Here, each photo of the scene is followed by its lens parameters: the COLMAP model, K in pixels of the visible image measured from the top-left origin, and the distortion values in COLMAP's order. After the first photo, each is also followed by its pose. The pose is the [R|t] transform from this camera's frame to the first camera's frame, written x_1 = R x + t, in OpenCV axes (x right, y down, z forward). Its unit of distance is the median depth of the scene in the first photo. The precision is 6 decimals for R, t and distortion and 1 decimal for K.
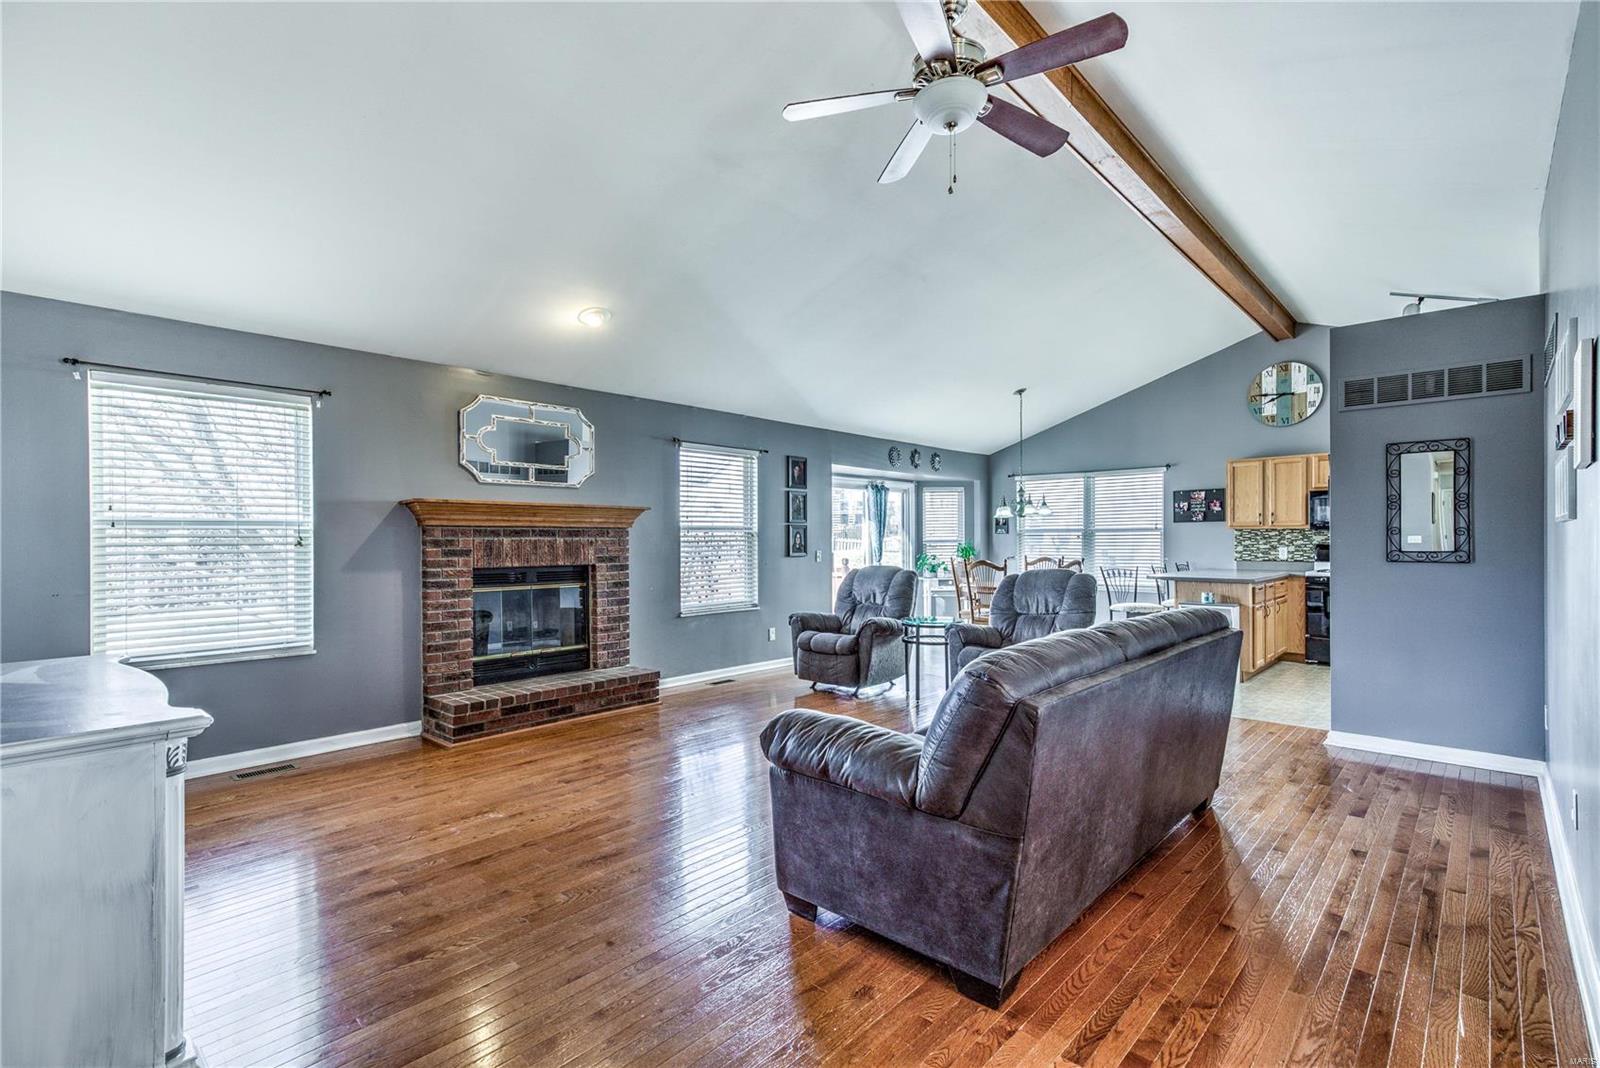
lens RADIAL K [[749.3, 0, 799.7], [0, 749.3, 546.4], [0, 0, 1]] dist [0.027823, -0.000010]
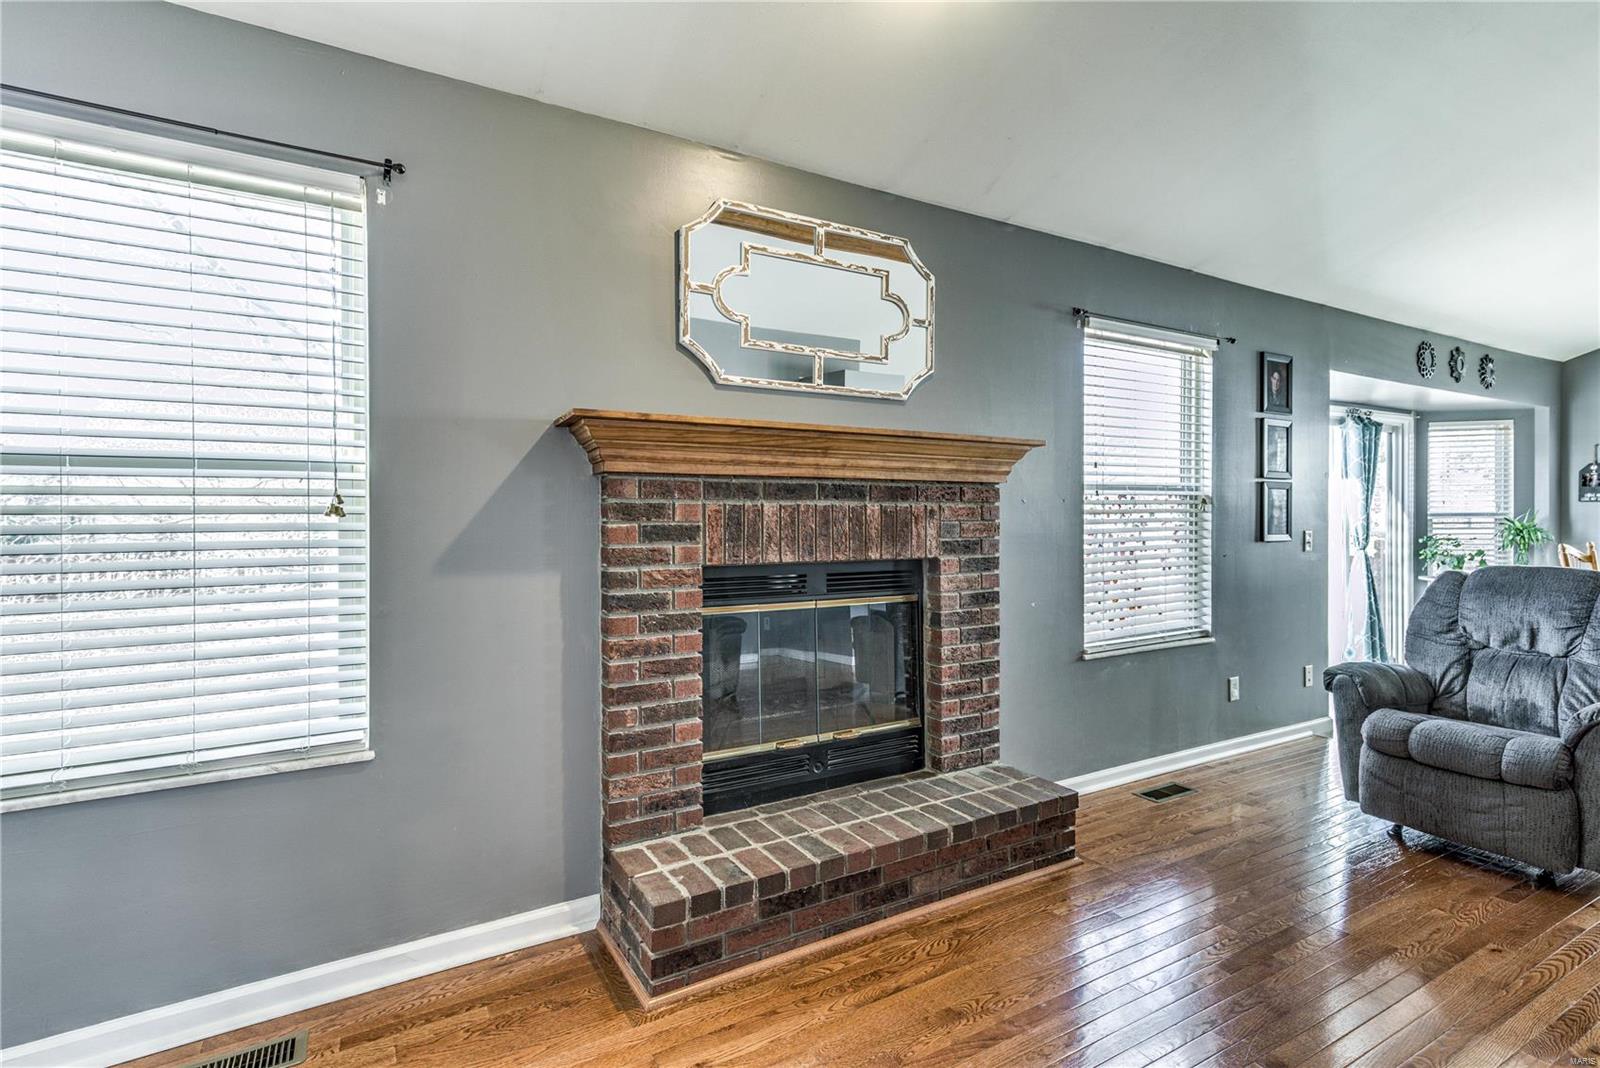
lens RADIAL K [[795.7, 0, 831.2], [0, 795.7, 527.1], [0, 0, 1]] dist [0.003741, 0.000689]
pose [[0.960431, 0.007739, -0.278412, -0.200596], [-0.005617, 0.999949, 0.008416, 0.000148], [0.278462, -0.006519, 0.960425, 0.498852]]
